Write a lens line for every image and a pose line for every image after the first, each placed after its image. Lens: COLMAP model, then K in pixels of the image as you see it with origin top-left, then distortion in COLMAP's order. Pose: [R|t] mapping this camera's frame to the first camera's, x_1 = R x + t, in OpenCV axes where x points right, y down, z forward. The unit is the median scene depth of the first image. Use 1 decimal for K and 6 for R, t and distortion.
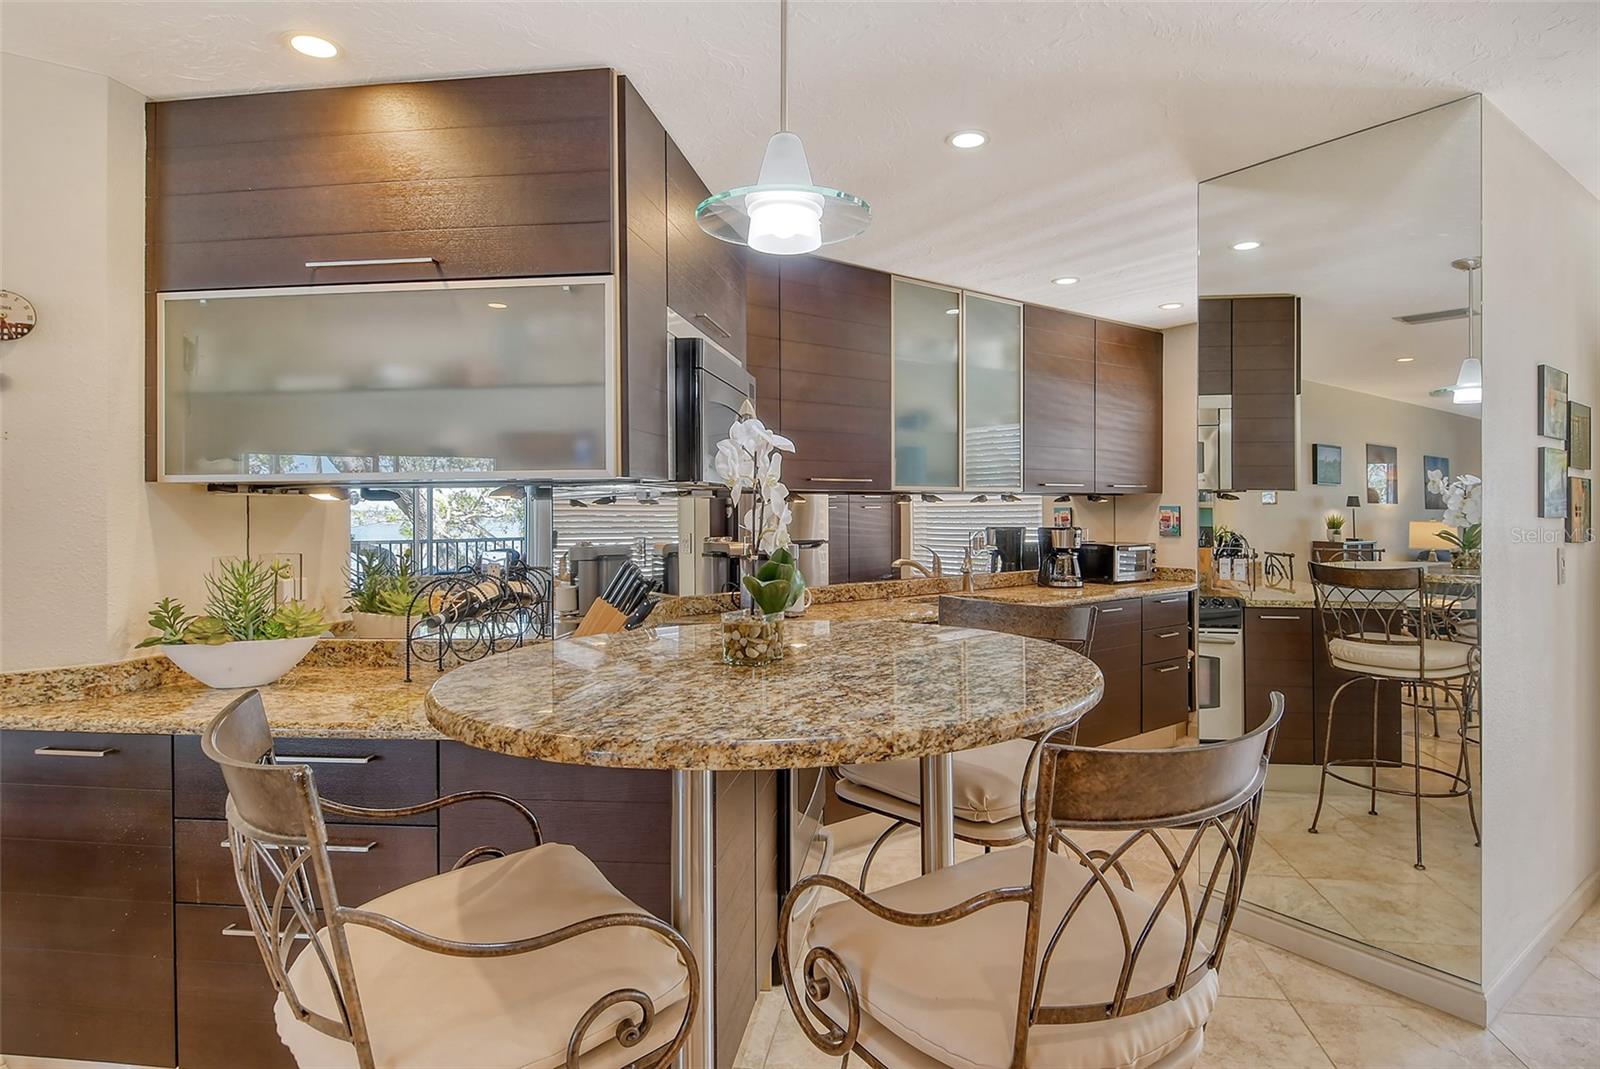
lens RADIAL K [[873.5, 0, 826.2], [0, 873.5, 519.3], [0, 0, 1]] dist [0.020701, -0.019172]
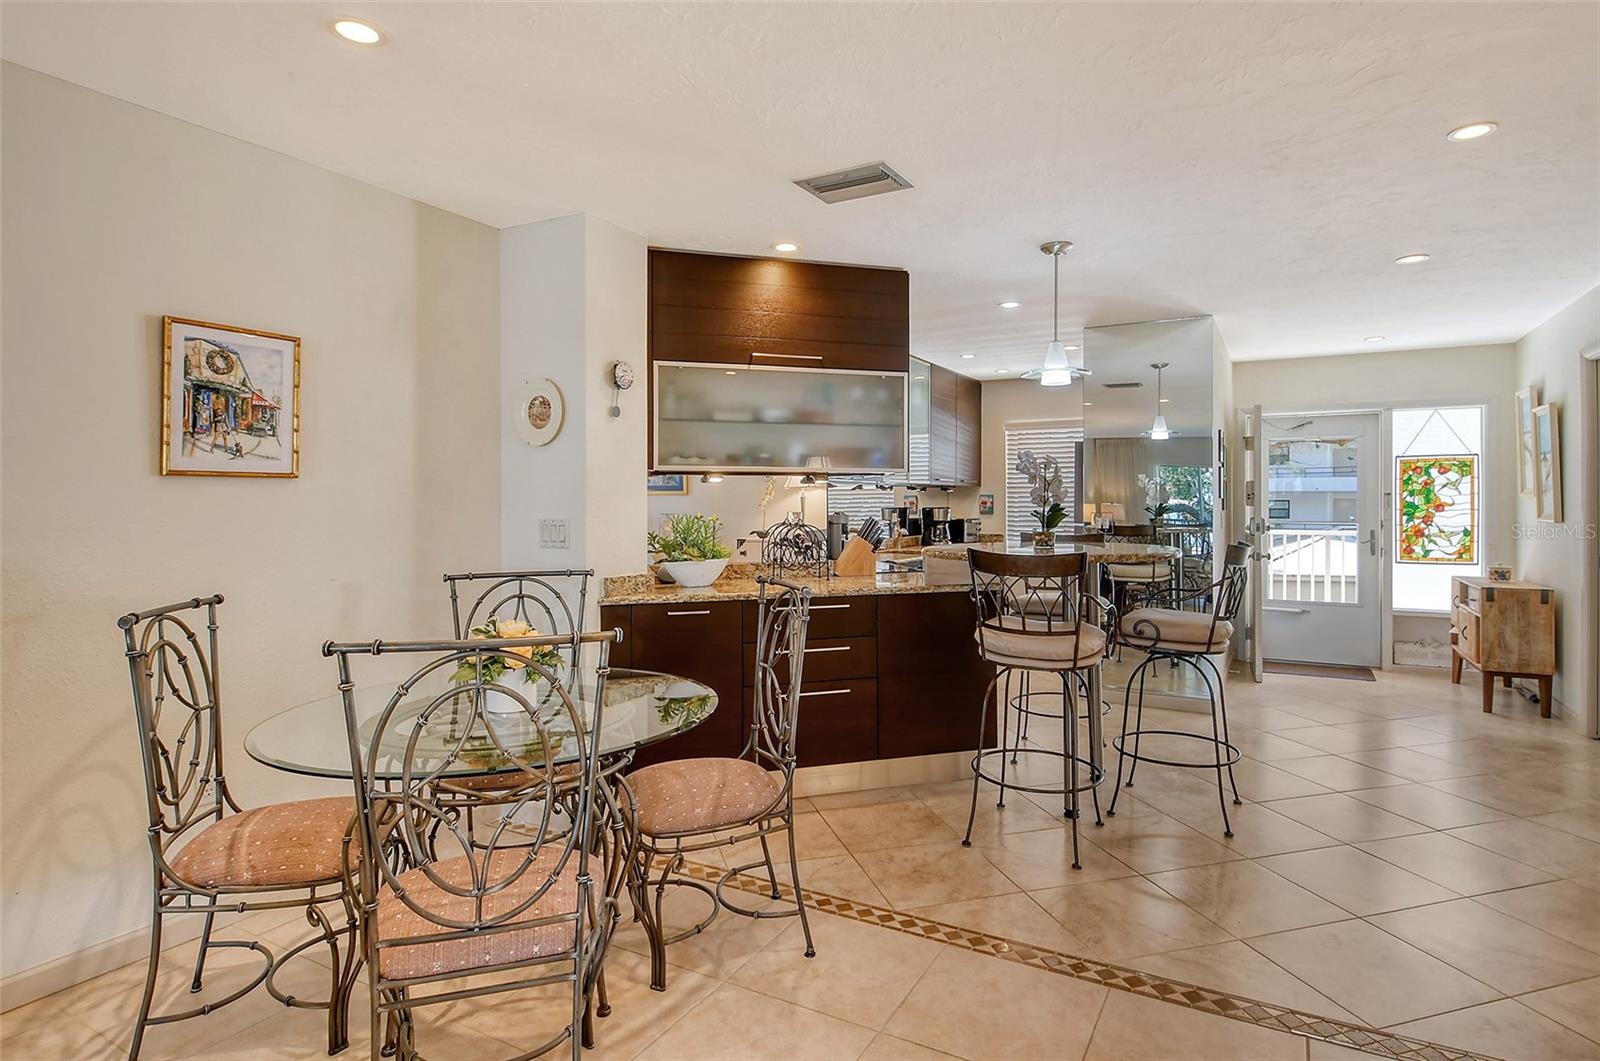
lens RADIAL K [[873.5, 0, 835.8], [0, 873.5, 510.6], [0, 0, 1]] dist [0.020701, -0.019172]
pose [[0.911473, 0.003068, 0.411348, -0.539306], [-0.002245, 0.999994, -0.002485, 0.019810], [-0.411353, 0.001342, 0.911475, -0.340438]]
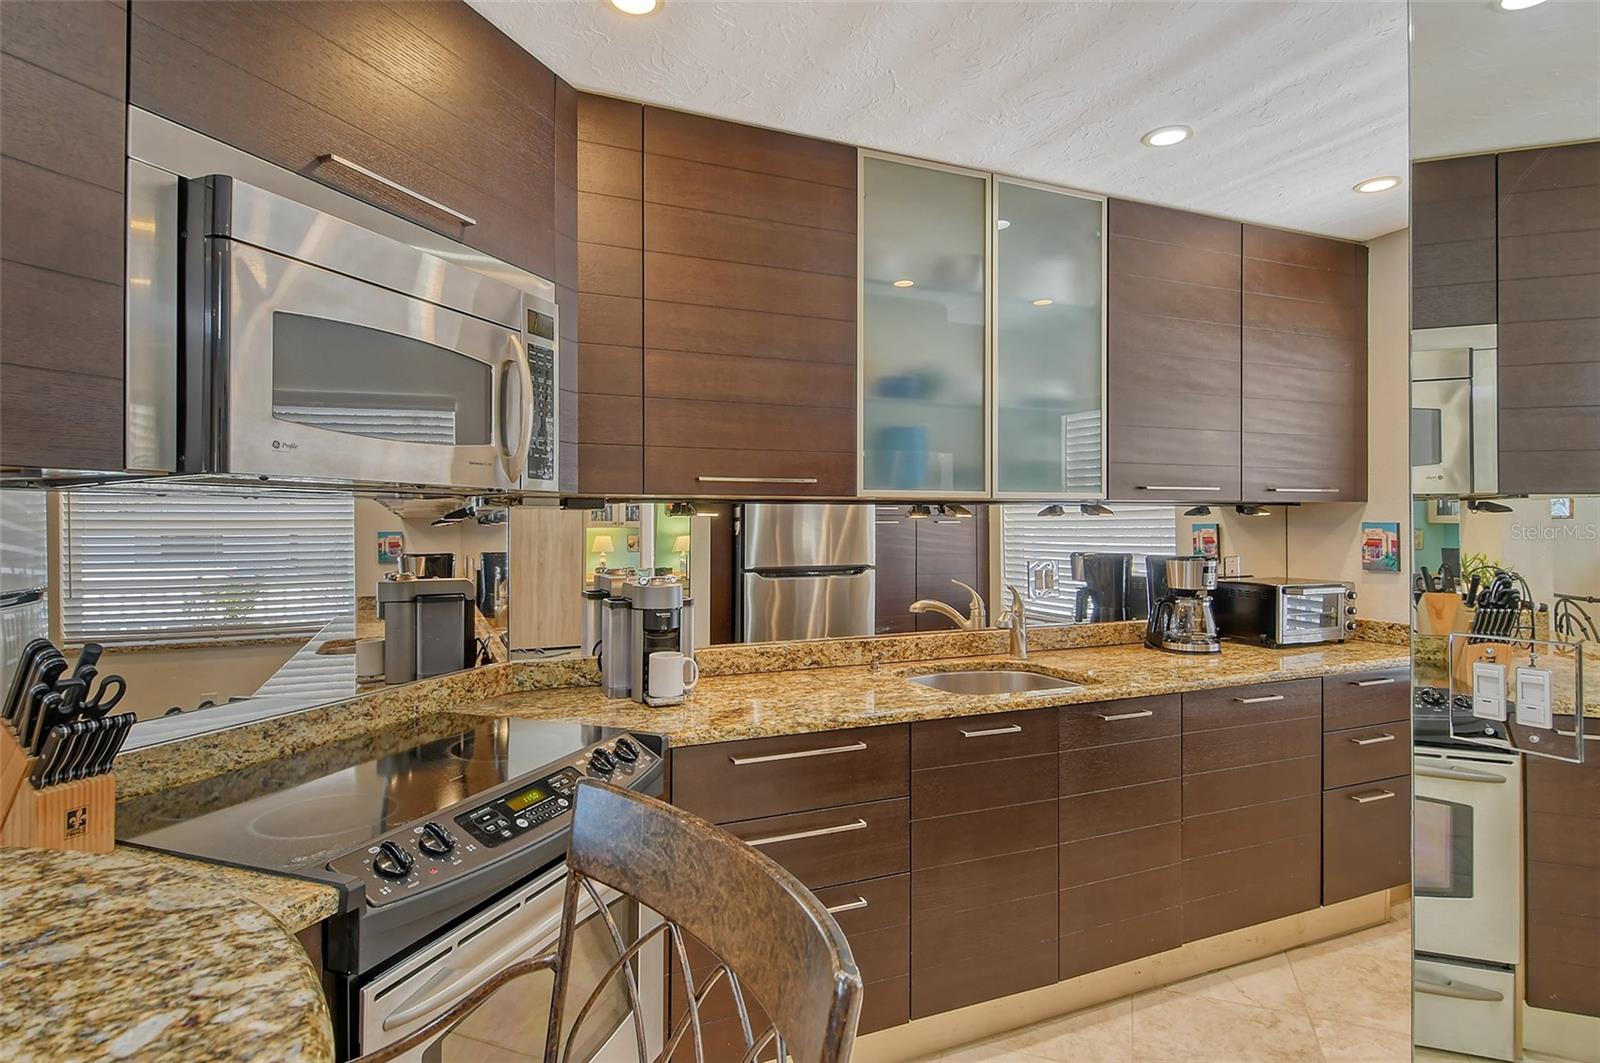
lens RADIAL K [[873.5, 0, 788.0], [0, 873.5, 521.7], [0, 0, 1]] dist [0.020701, -0.019172]
pose [[0.971021, 0.003186, -0.238972, 0.145141], [-0.005767, 0.999932, -0.010102, -0.007567], [0.238923, 0.011188, 0.970974, 0.322037]]
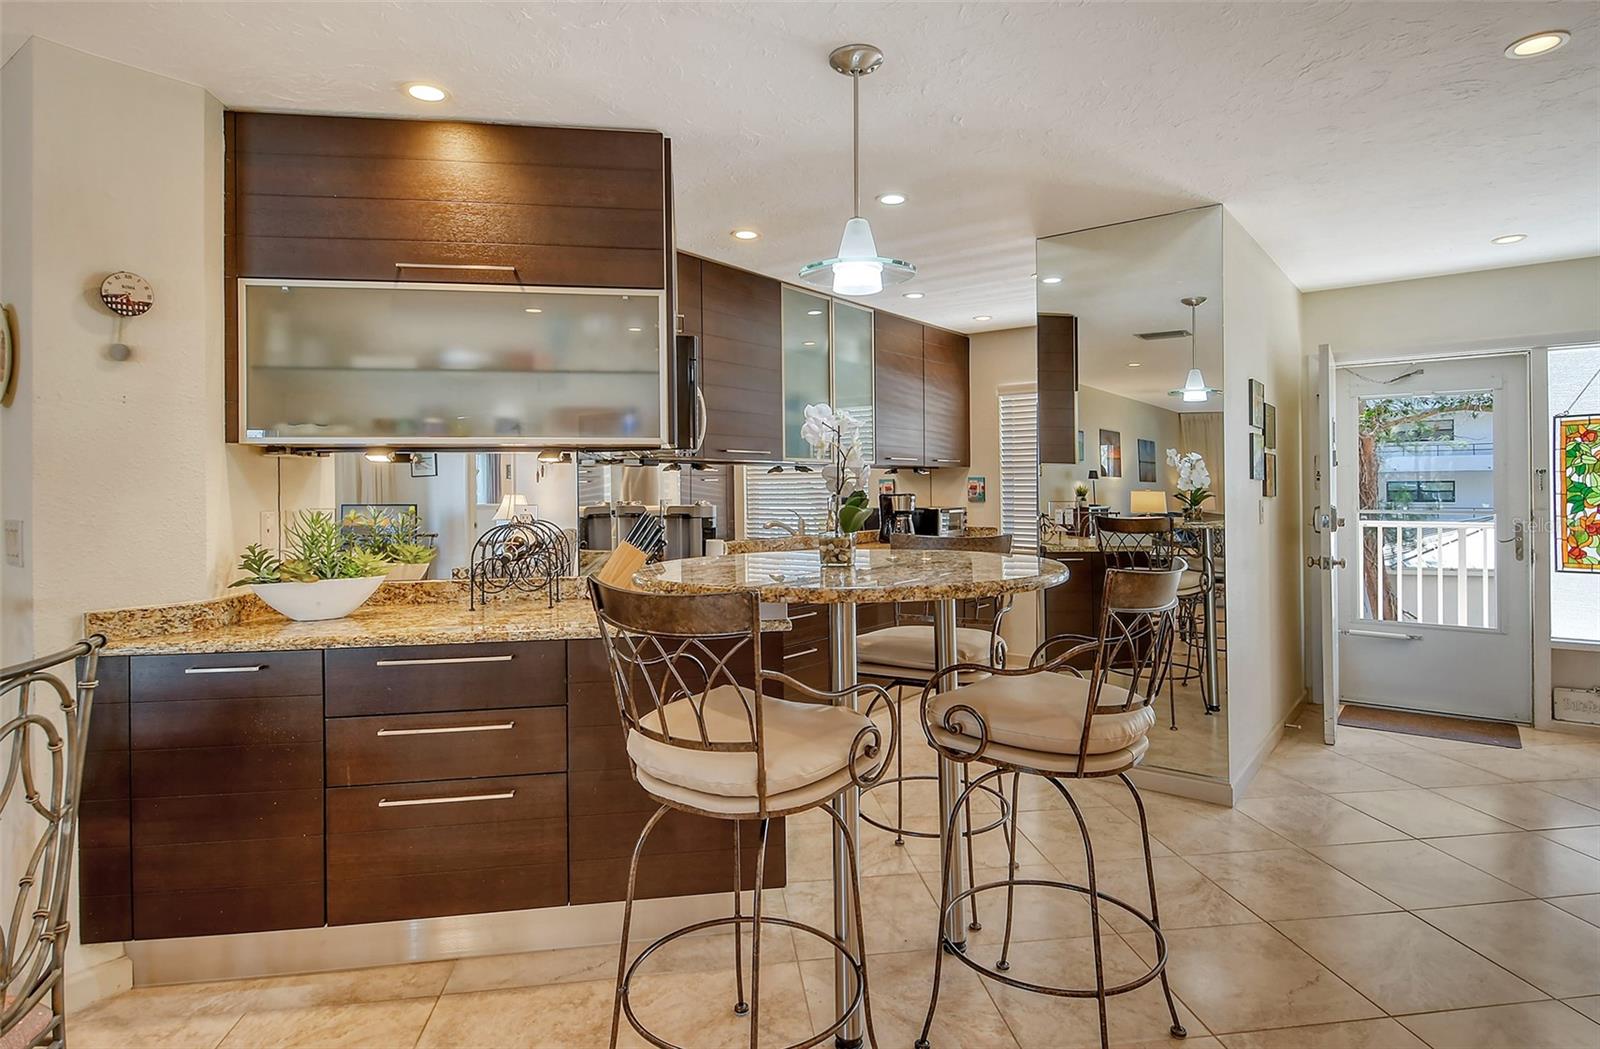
lens RADIAL K [[863.1, 0, 806.5], [0, 863.1, 487.8], [0, 0, 1]] dist [0.013931, -0.014419]
pose [[0.968336, 0.000486, 0.249650, -0.157273], [0.002482, 0.999930, -0.011573, 0.014581], [-0.249638, 0.011826, 0.968267, -0.131899]]
